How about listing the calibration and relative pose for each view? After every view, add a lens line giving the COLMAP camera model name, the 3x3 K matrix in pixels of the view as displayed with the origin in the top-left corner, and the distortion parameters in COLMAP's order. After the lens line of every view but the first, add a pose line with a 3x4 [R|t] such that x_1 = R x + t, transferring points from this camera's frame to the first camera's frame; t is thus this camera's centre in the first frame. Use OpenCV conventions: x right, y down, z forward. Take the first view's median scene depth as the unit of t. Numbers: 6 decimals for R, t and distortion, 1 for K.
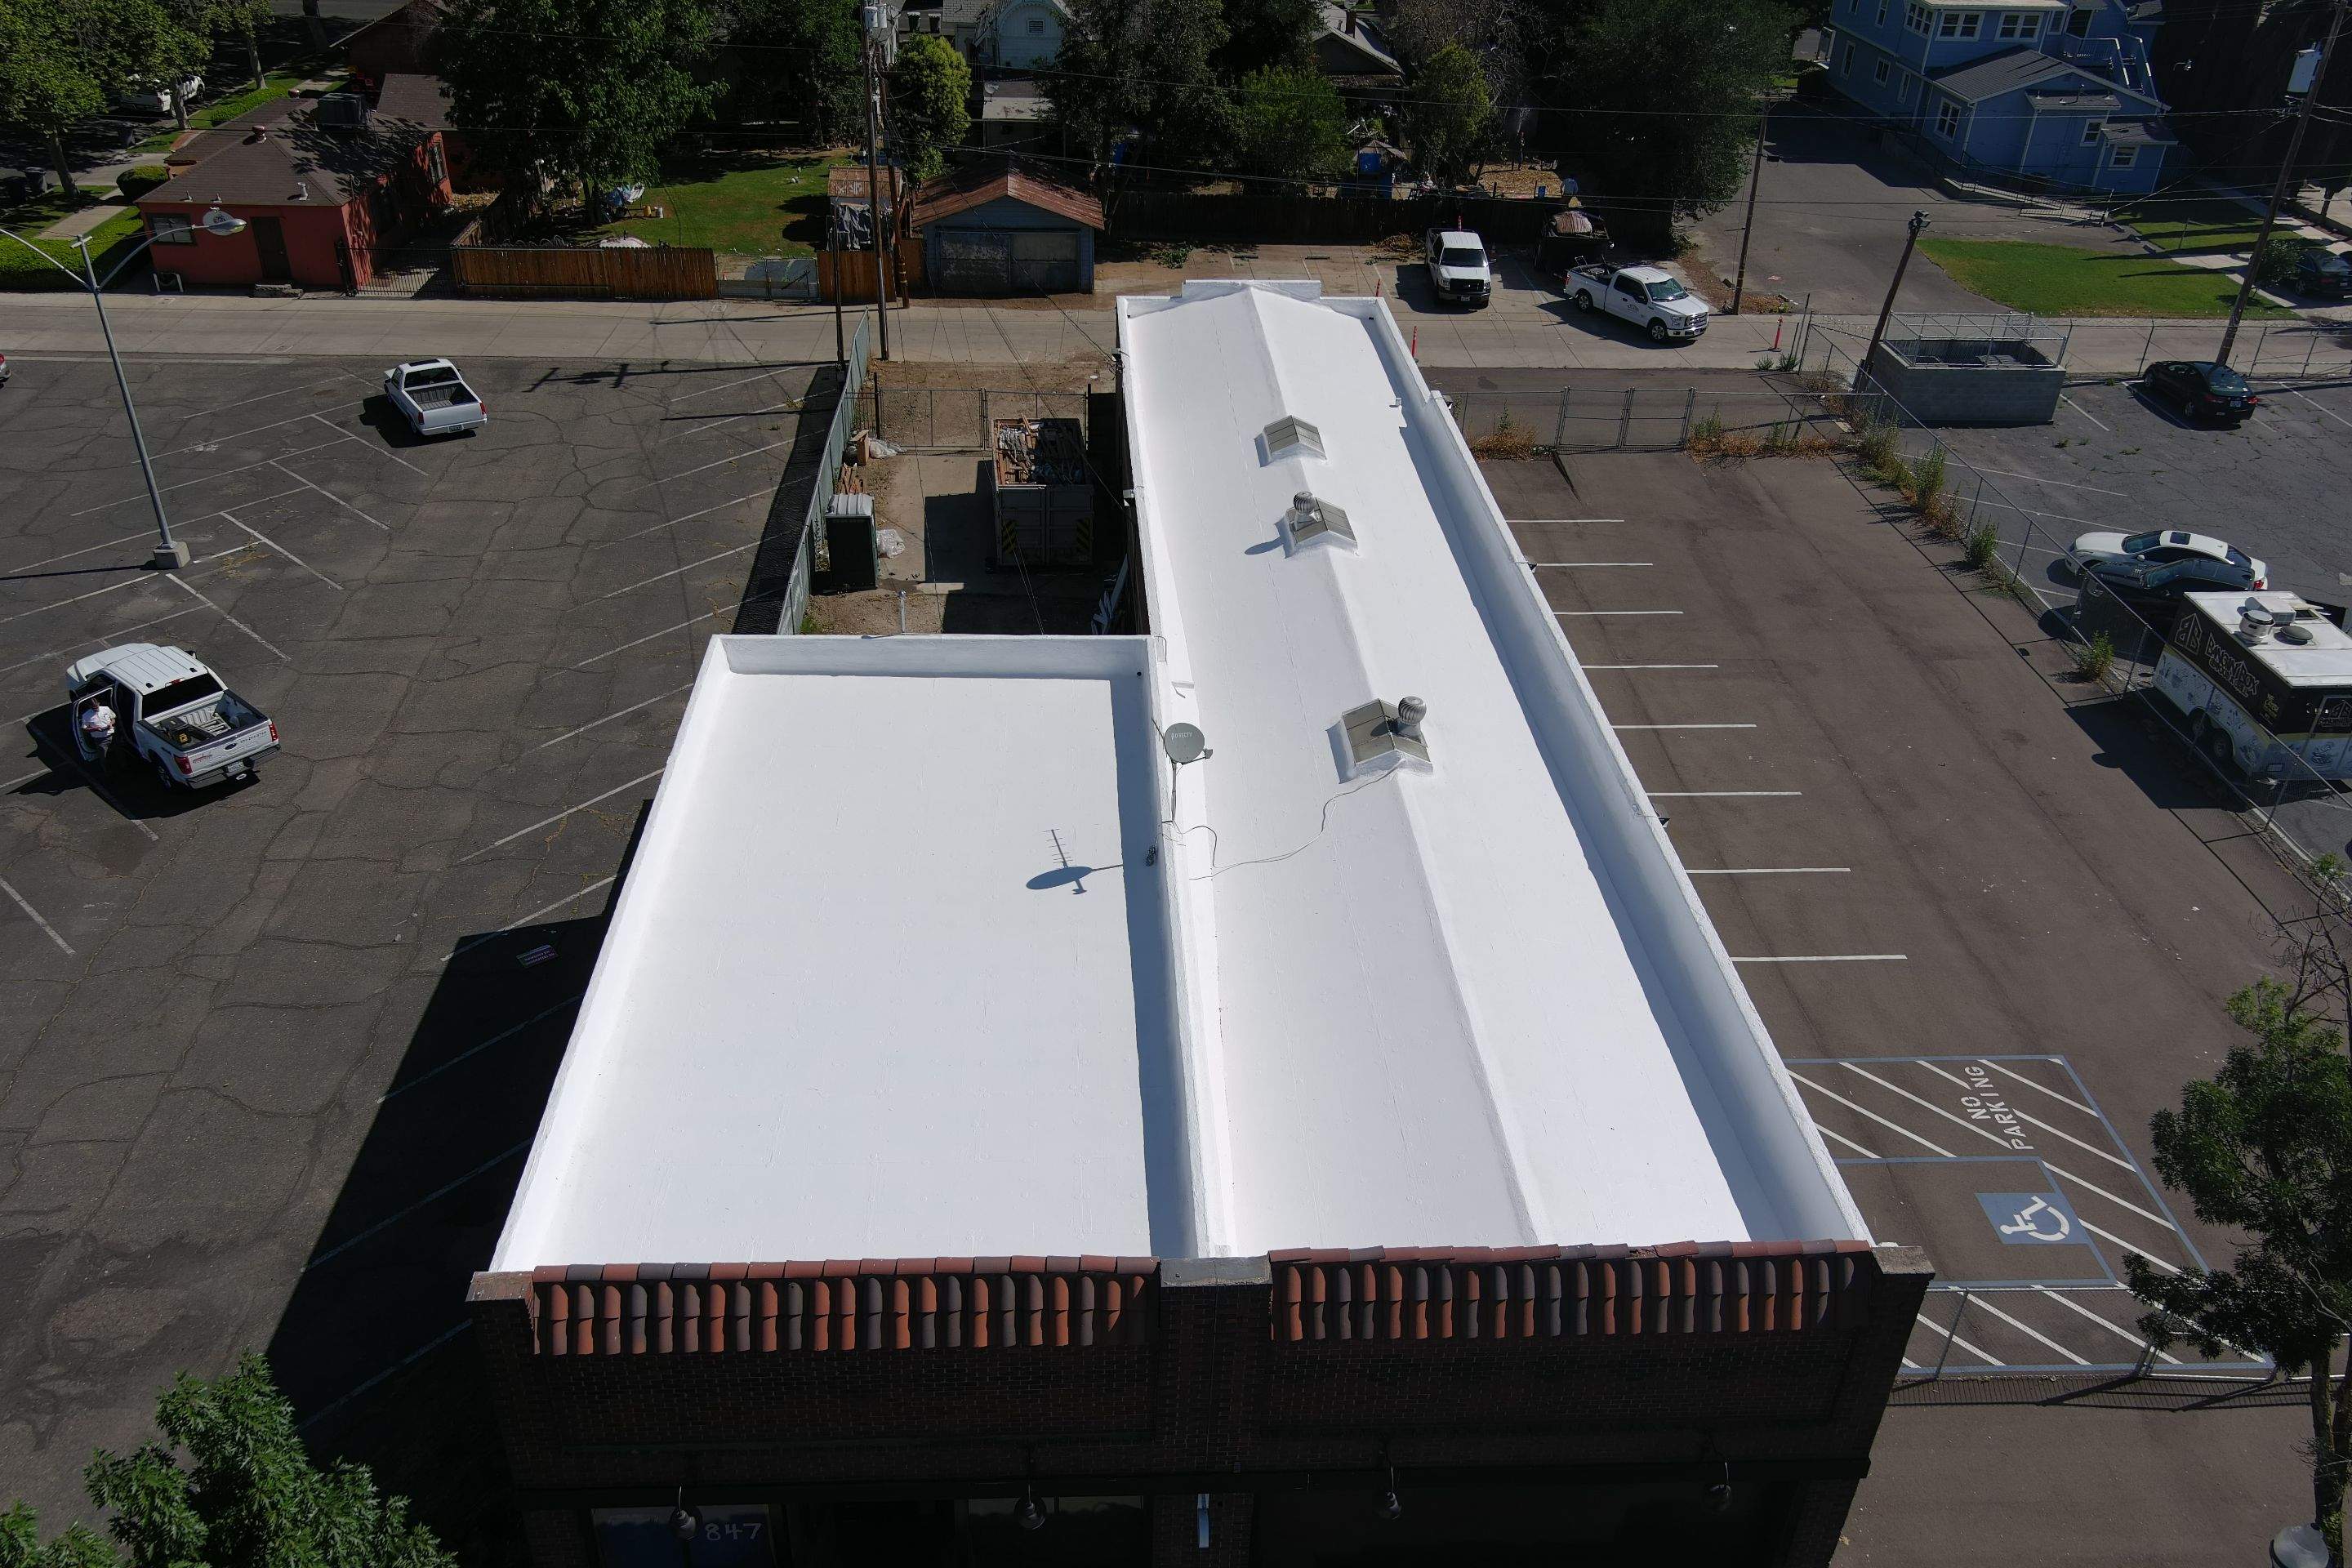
lens RADIAL K [[1829.7, 0, 1184.0], [0, 1829.7, 786.1], [0, 0, 1]] dist [0.019245, -0.014904]
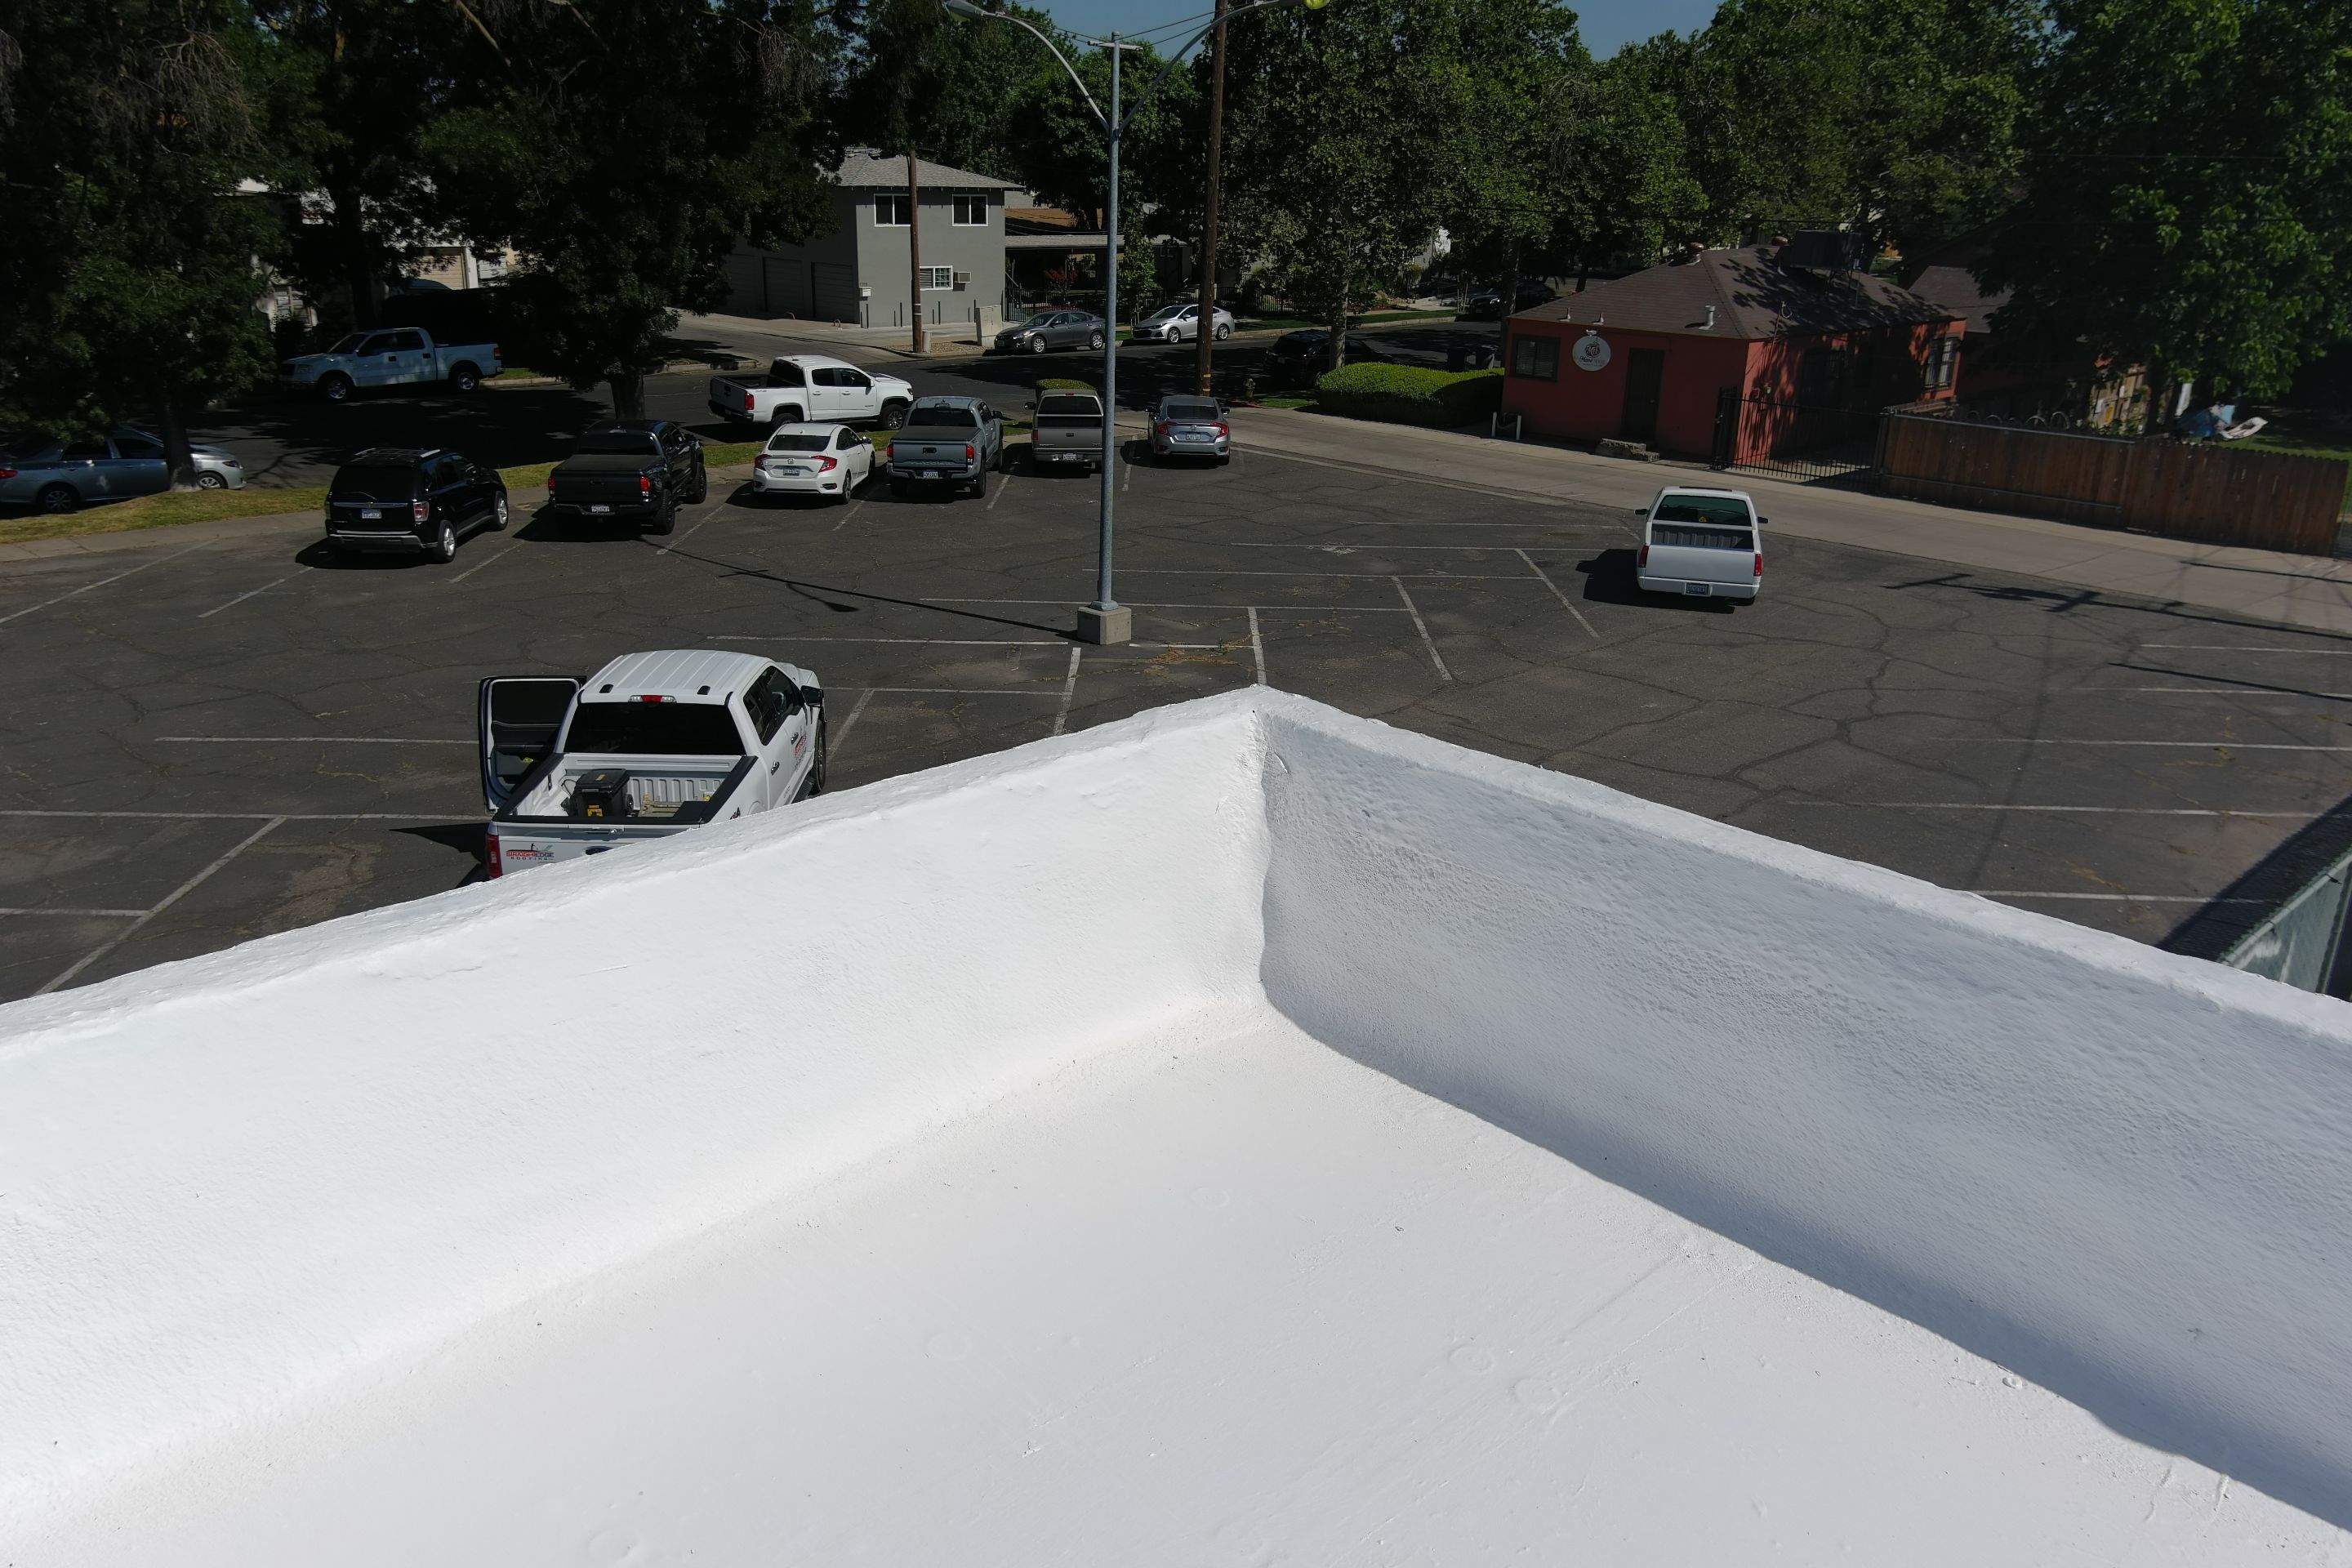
lens RADIAL K [[1829.7, 0, 1170.8], [0, 1829.7, 783.3], [0, 0, 1]] dist [0.019245, -0.014904]
pose [[0.662048, 0.229865, -0.713341, -0.082633], [-0.399915, 0.913325, -0.076852, -0.031617], [0.633846, 0.336155, 0.696591, 0.448686]]
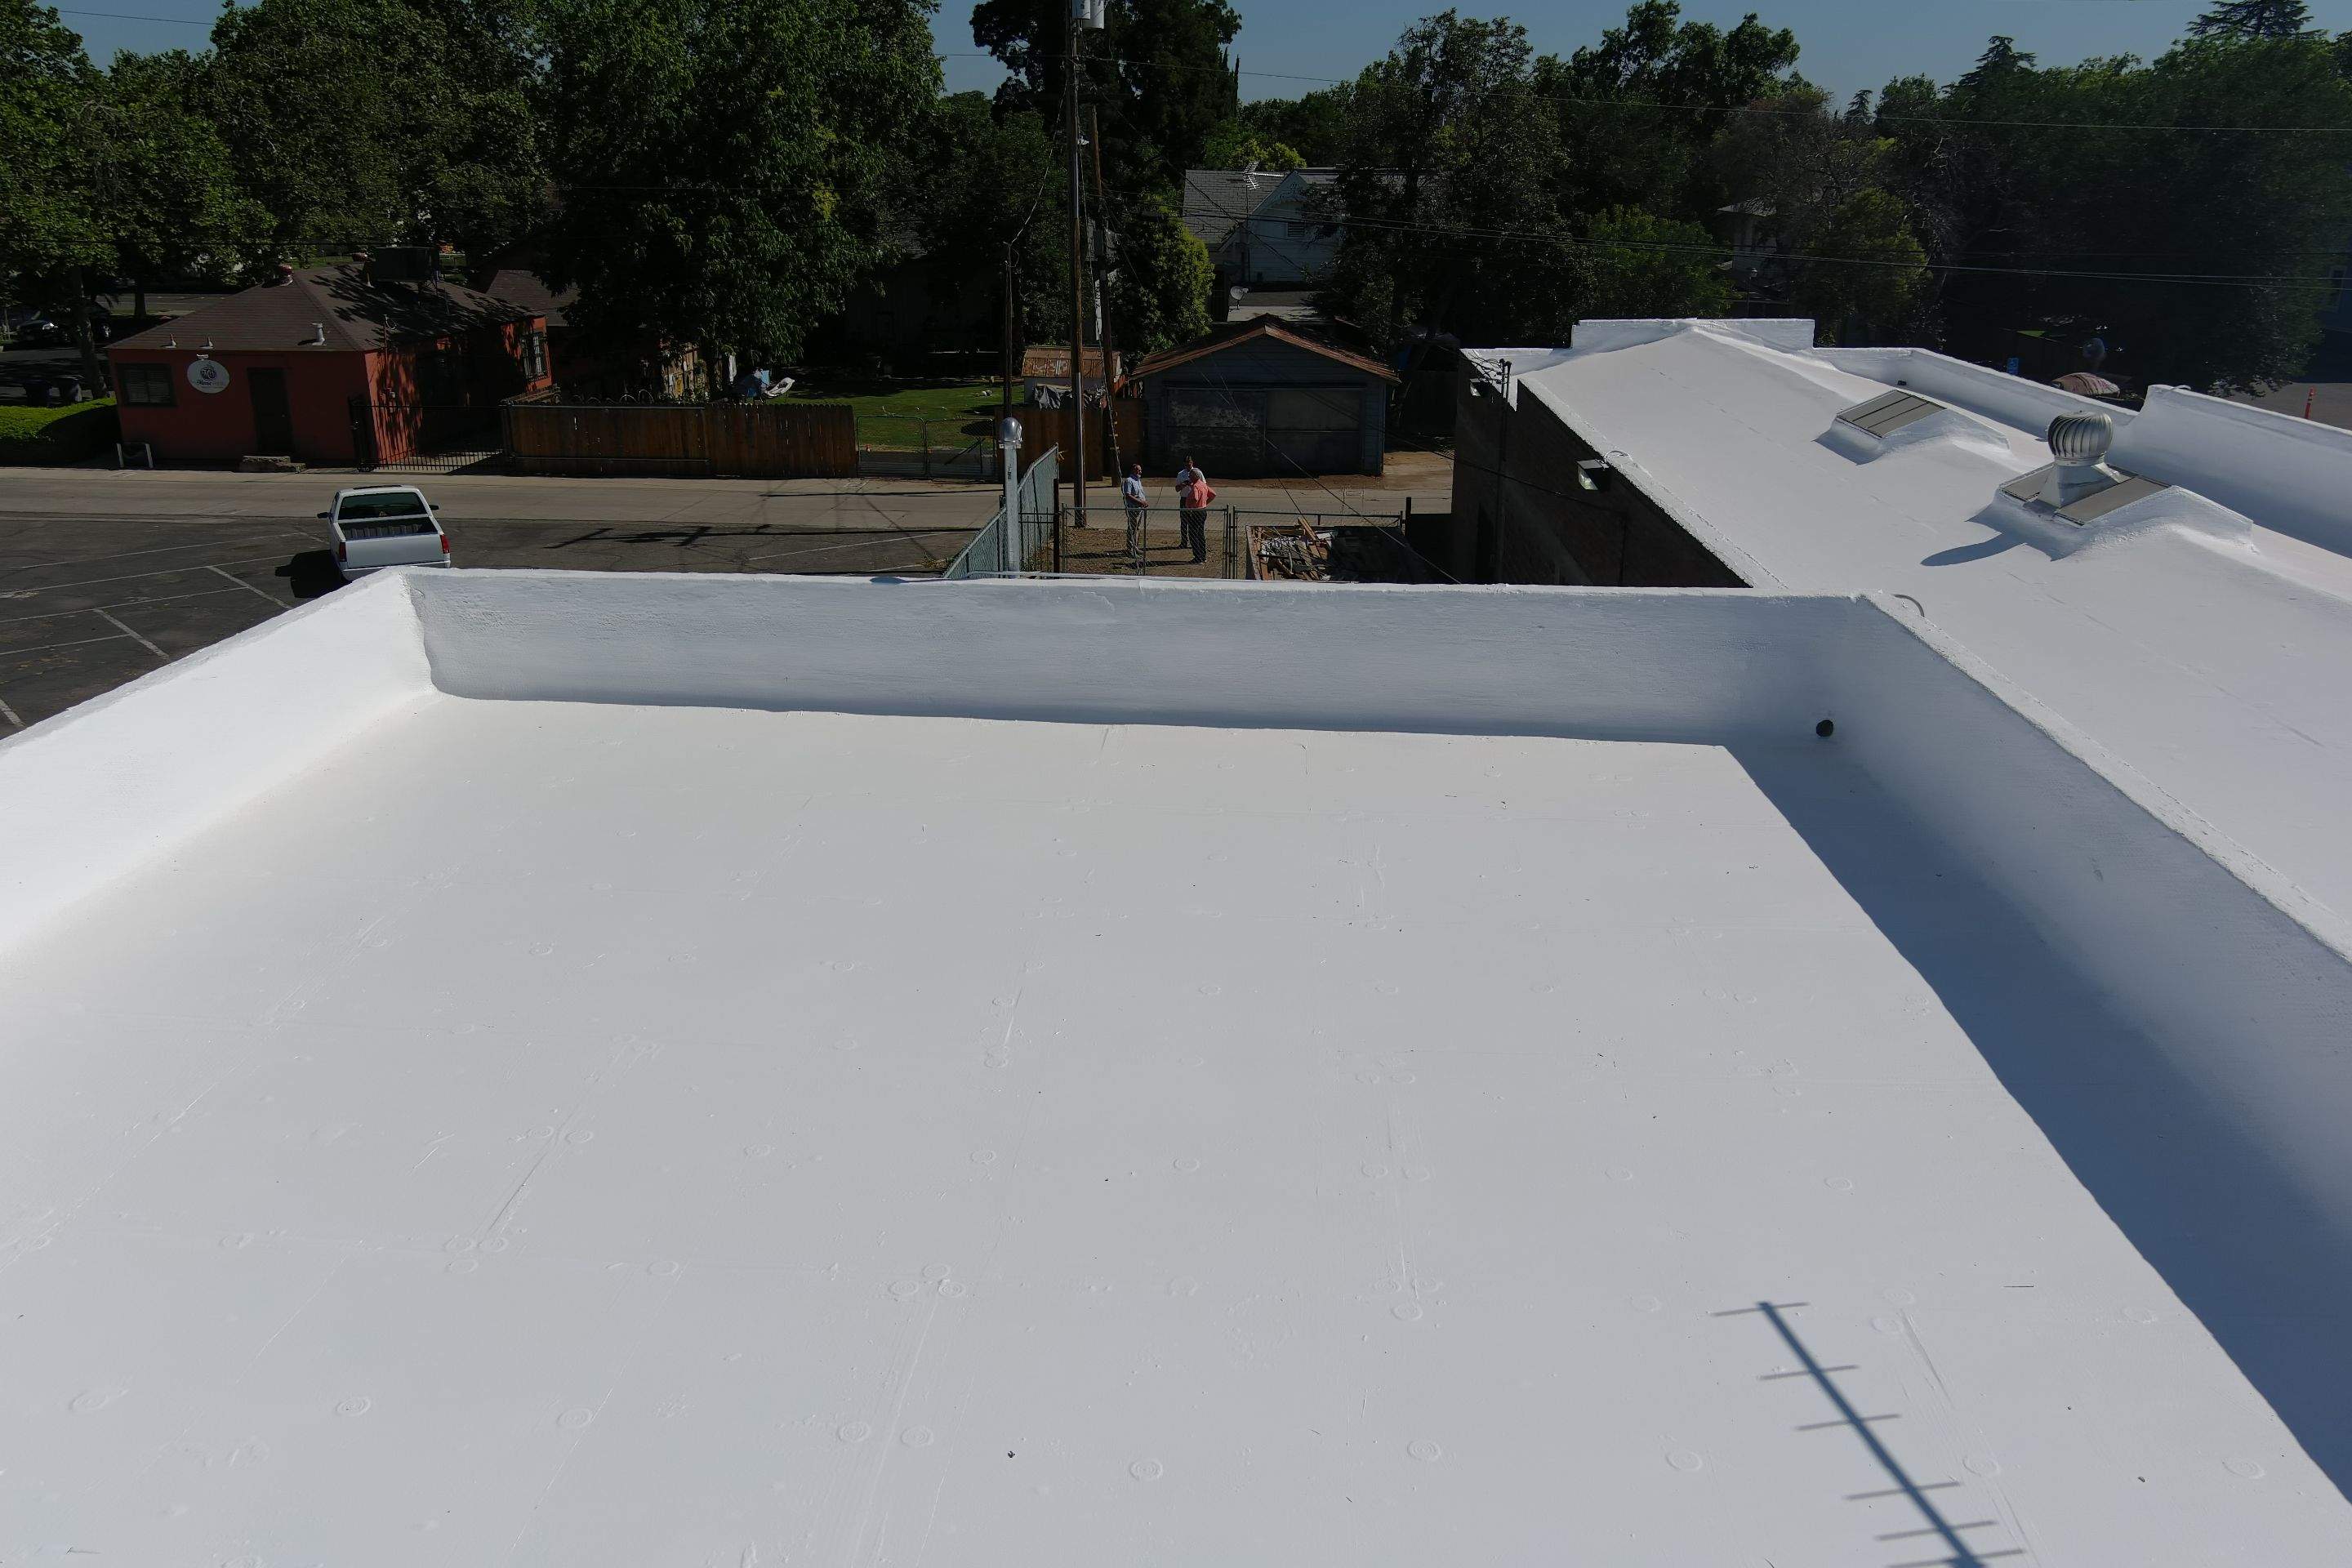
lens RADIAL K [[1829.7, 0, 1175.8], [0, 1829.7, 781.5], [0, 0, 1]] dist [0.019245, -0.014904]
pose [[0.992827, 0.011060, -0.119043, -0.045617], [-0.038245, 0.972771, -0.228591, 0.007637], [0.113274, 0.231504, 0.966217, 0.361313]]
